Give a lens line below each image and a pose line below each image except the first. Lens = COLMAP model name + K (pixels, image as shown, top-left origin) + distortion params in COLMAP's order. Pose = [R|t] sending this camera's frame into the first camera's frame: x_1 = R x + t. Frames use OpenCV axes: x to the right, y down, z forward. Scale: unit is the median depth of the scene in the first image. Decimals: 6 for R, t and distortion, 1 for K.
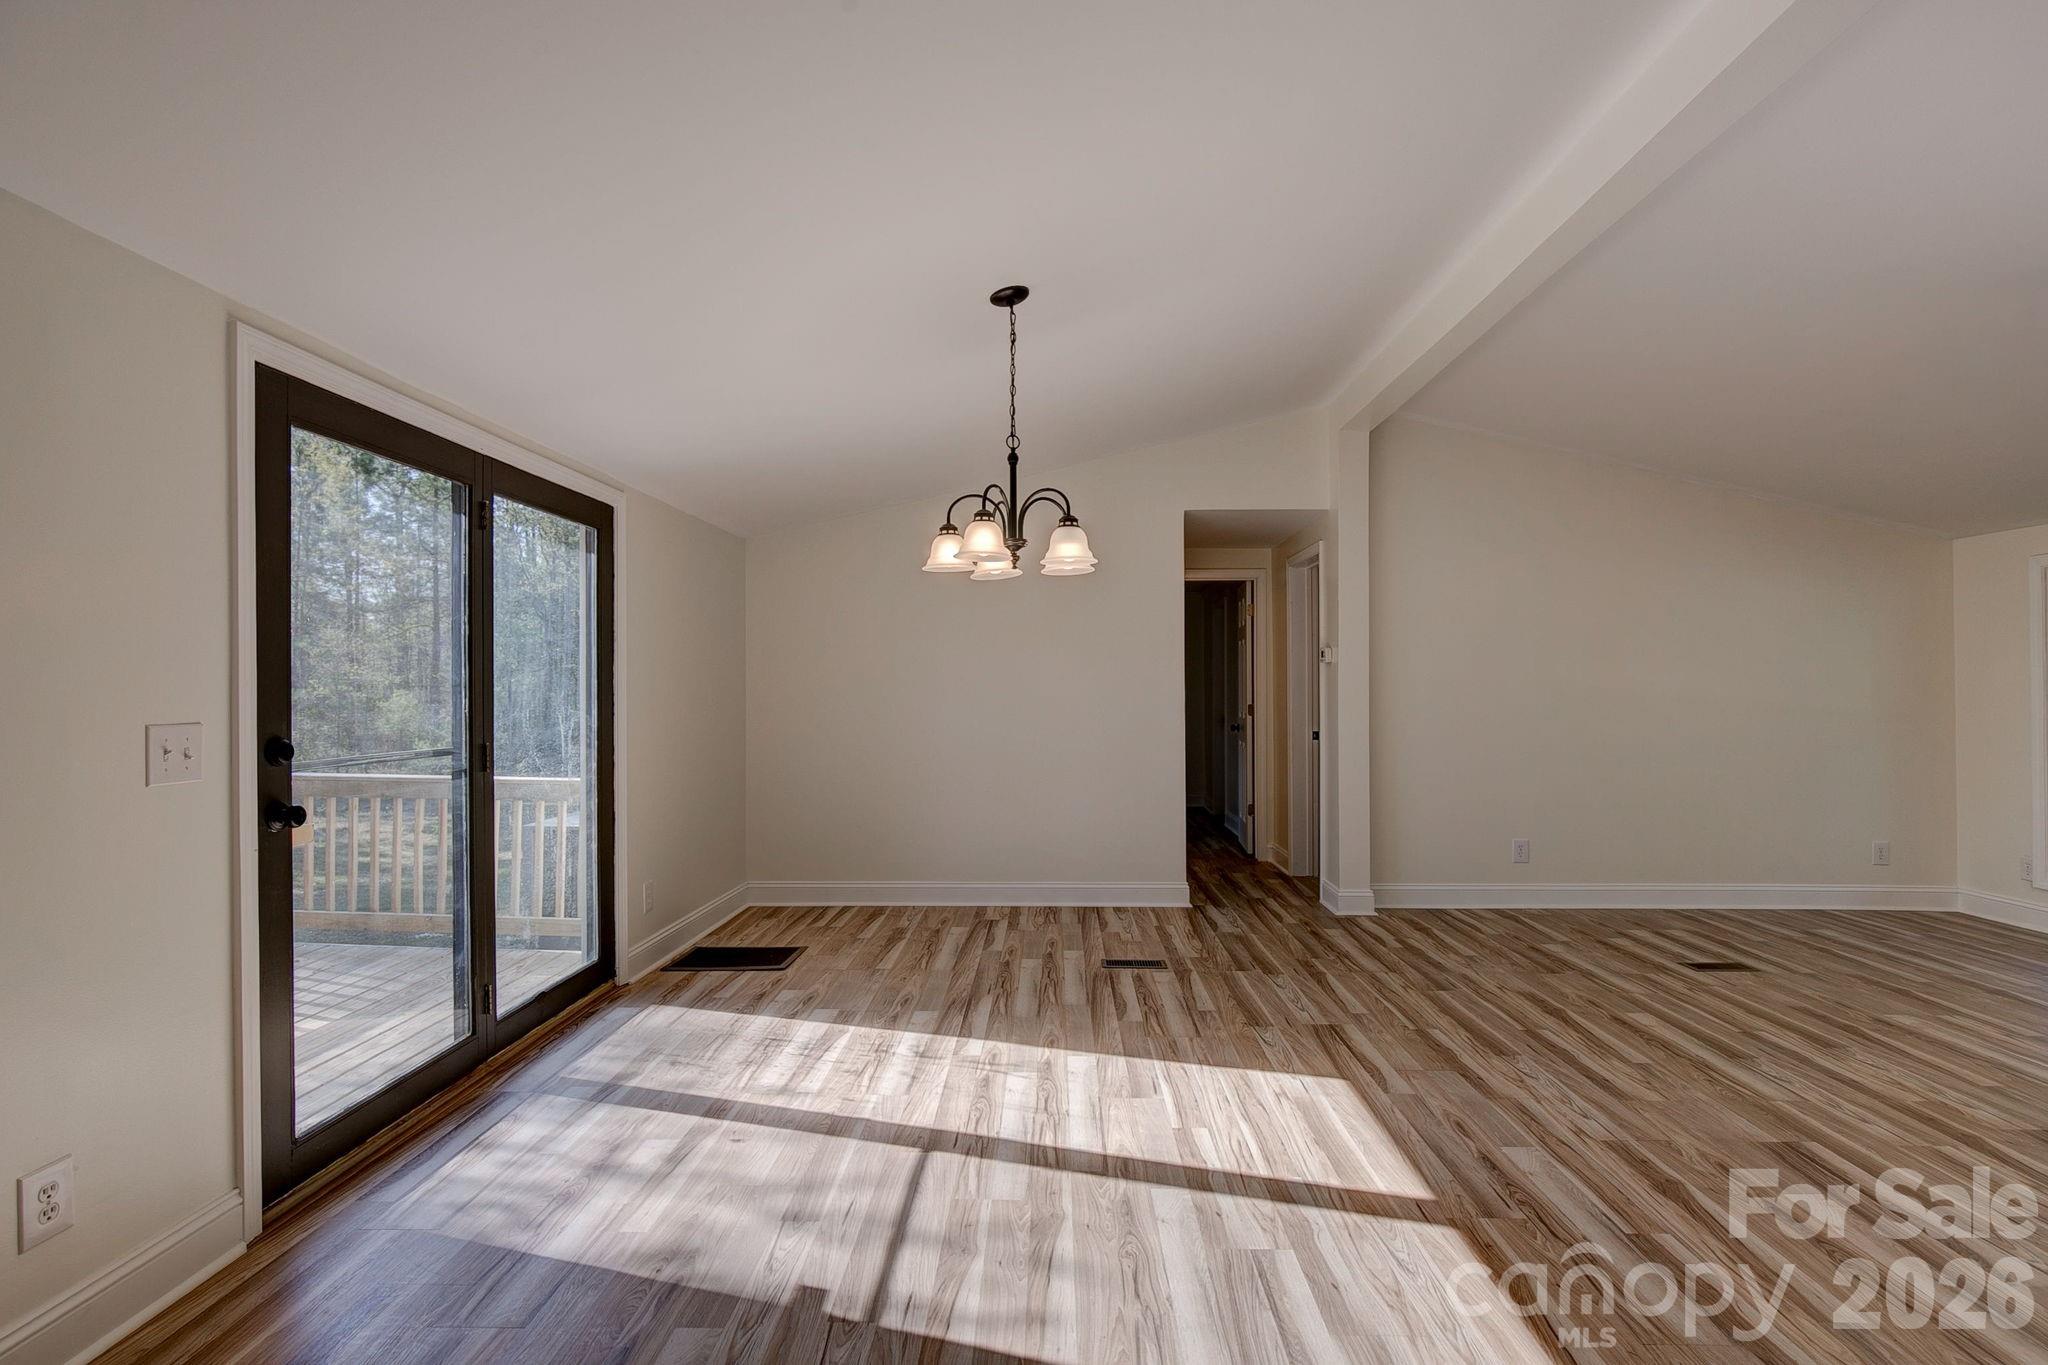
lens RADIAL K [[943.3, 0, 1045.8], [0, 943.3, 681.5], [0, 0, 1]] dist [-0.010979, 0.002877]
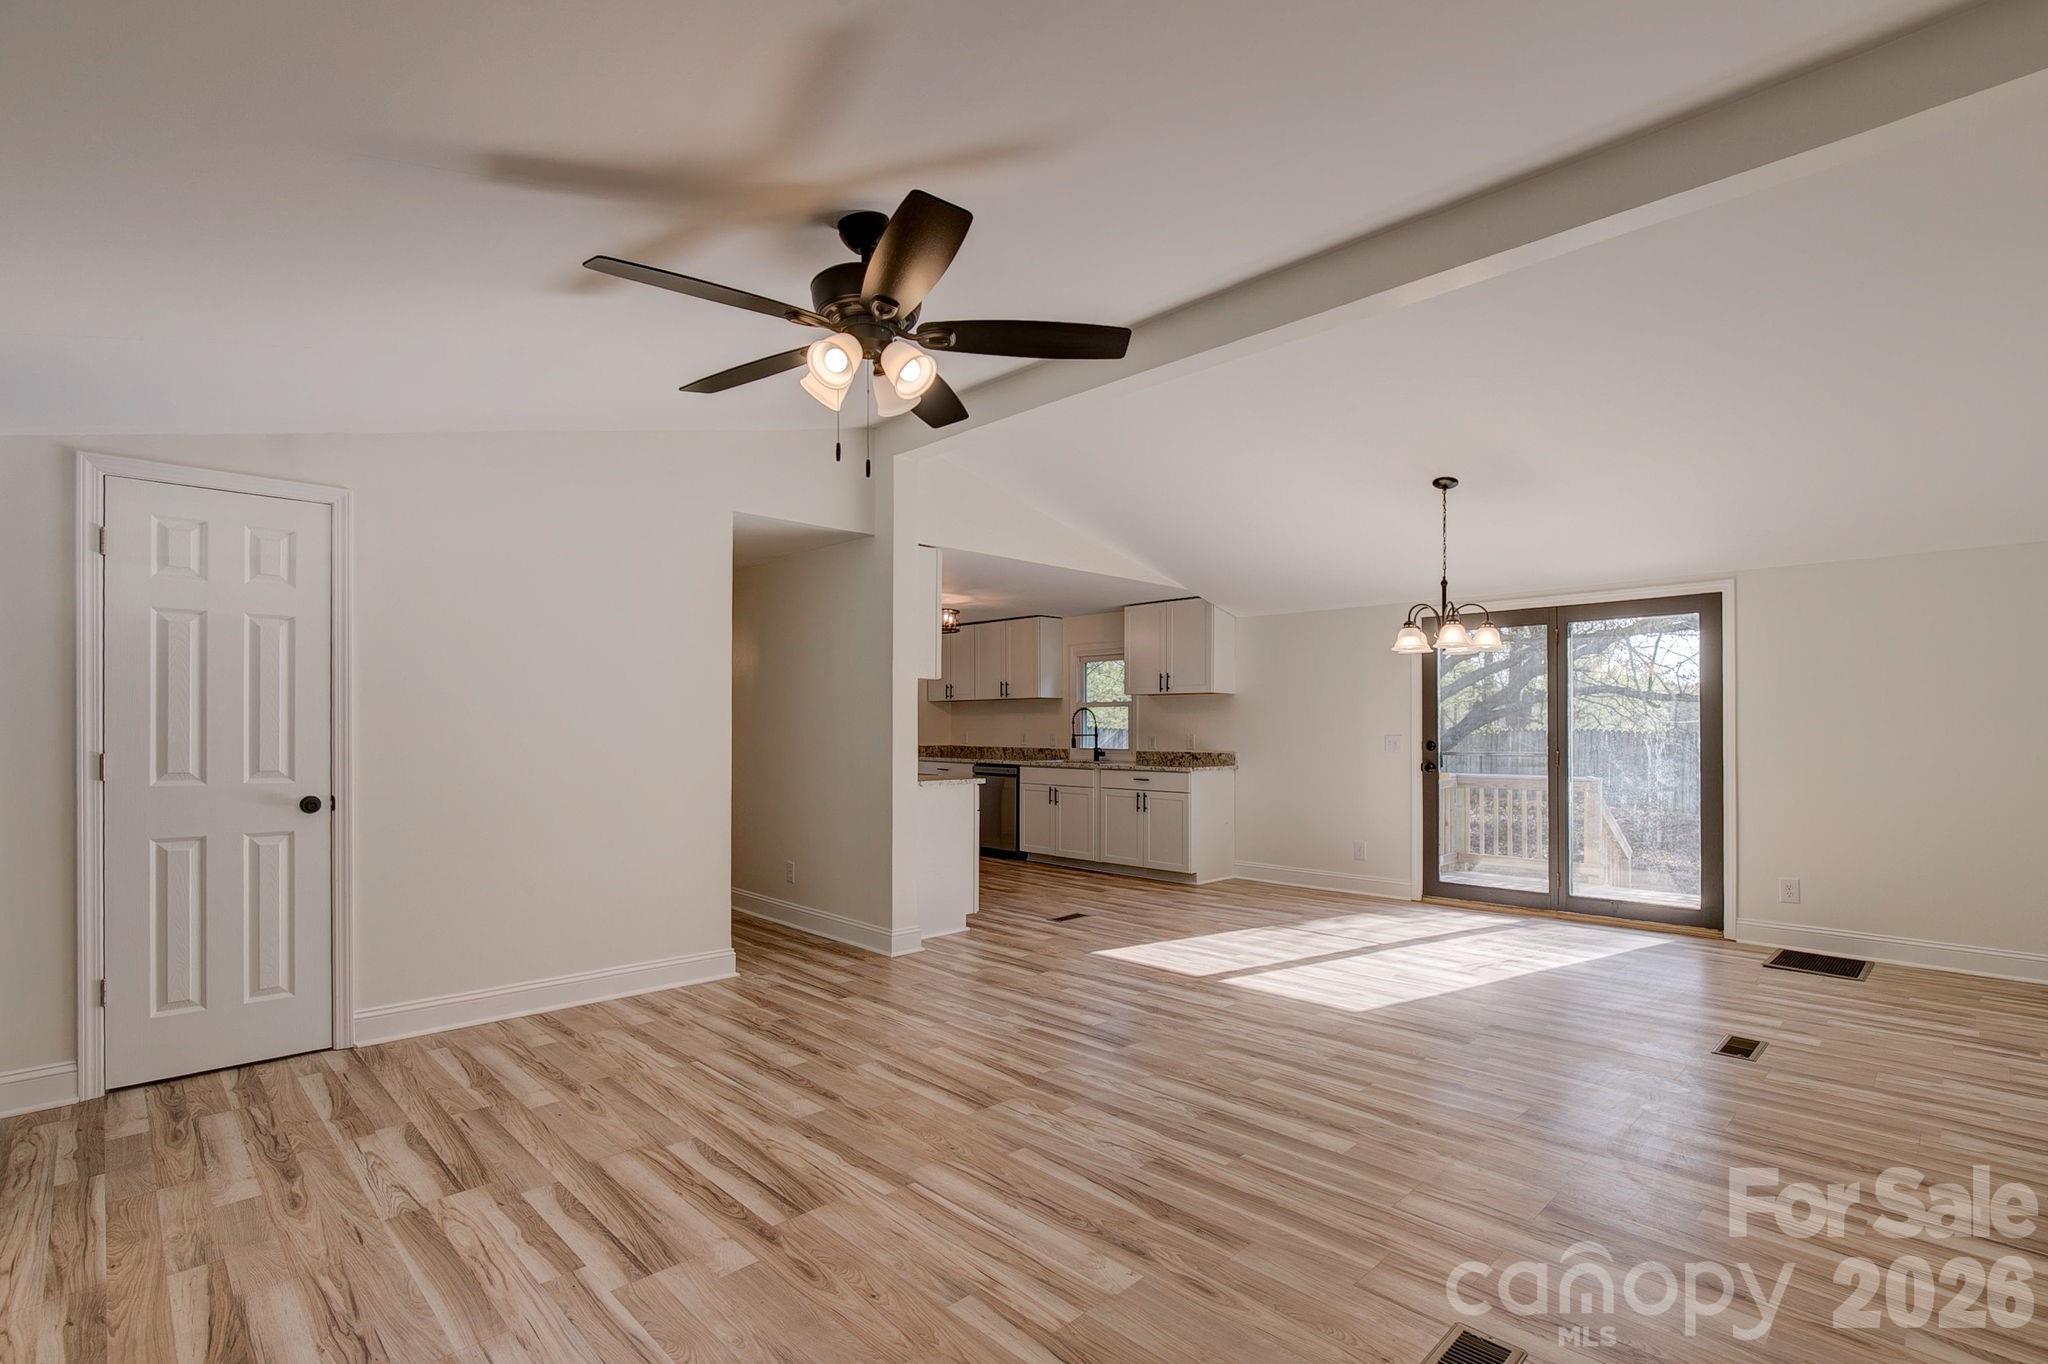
lens RADIAL K [[966.6, 0, 1026.4], [0, 966.6, 725.0], [0, 0, 1]] dist [-0.010182, 0.000778]
pose [[-0.707222, 0.001572, -0.706990, 1.510366], [0.011403, 0.999893, -0.009183, 0.015565], [0.706900, -0.014556, -0.707164, 1.517463]]
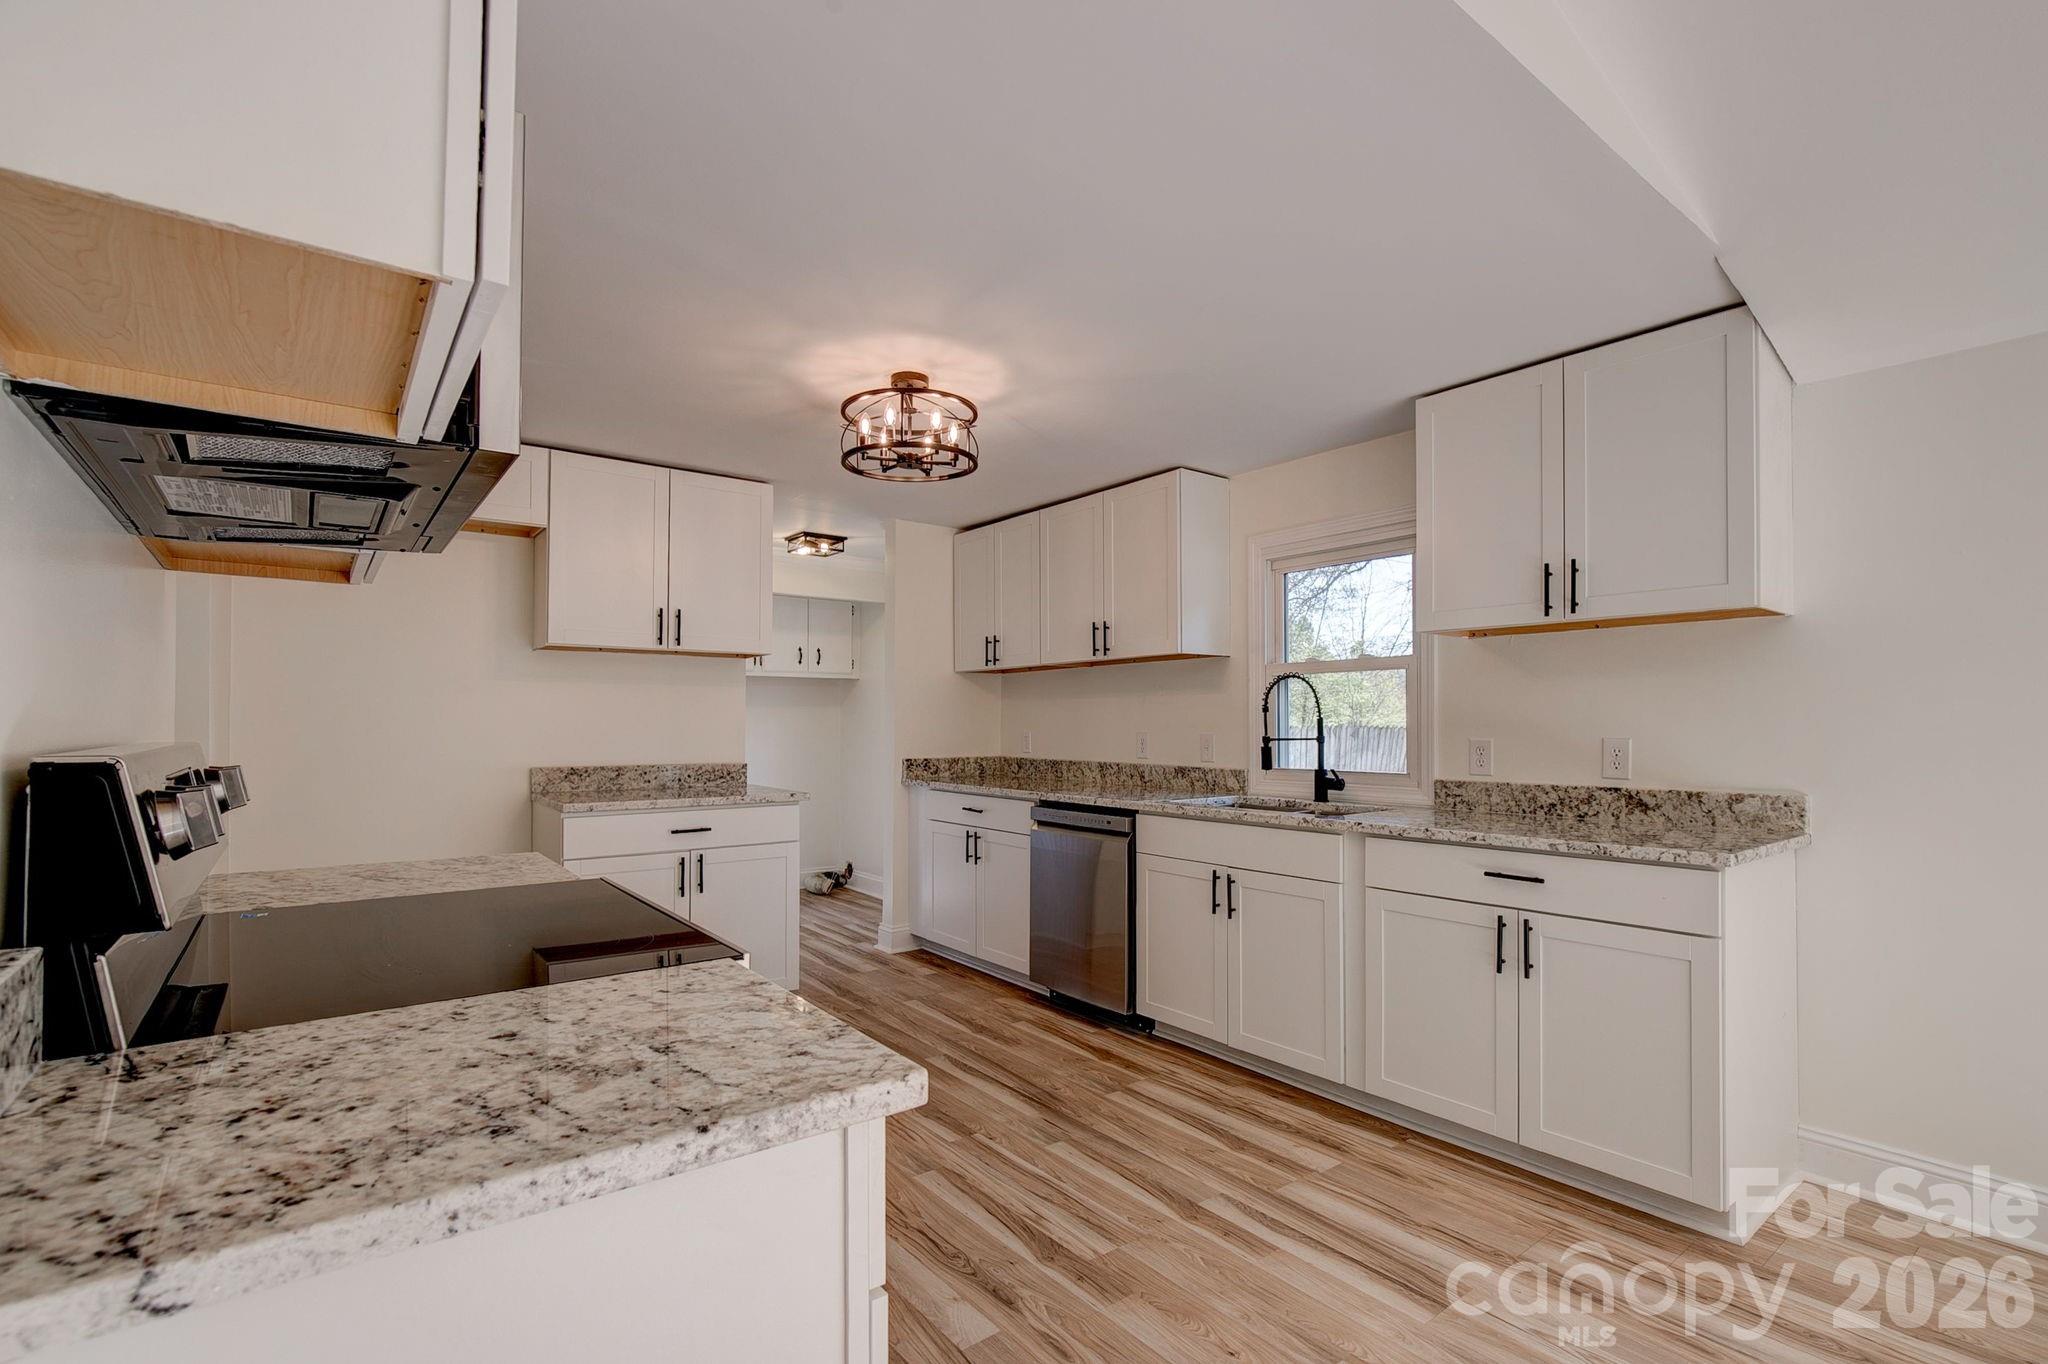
lens RADIAL K [[943.3, 0, 1032.0], [0, 943.3, 721.6], [0, 0, 1]] dist [-0.010979, 0.002877]
pose [[-0.778330, 0.001874, -0.627852, 0.414120], [0.011655, 0.999866, -0.011465, 0.009924], [0.627747, -0.016241, -0.778248, 0.389740]]
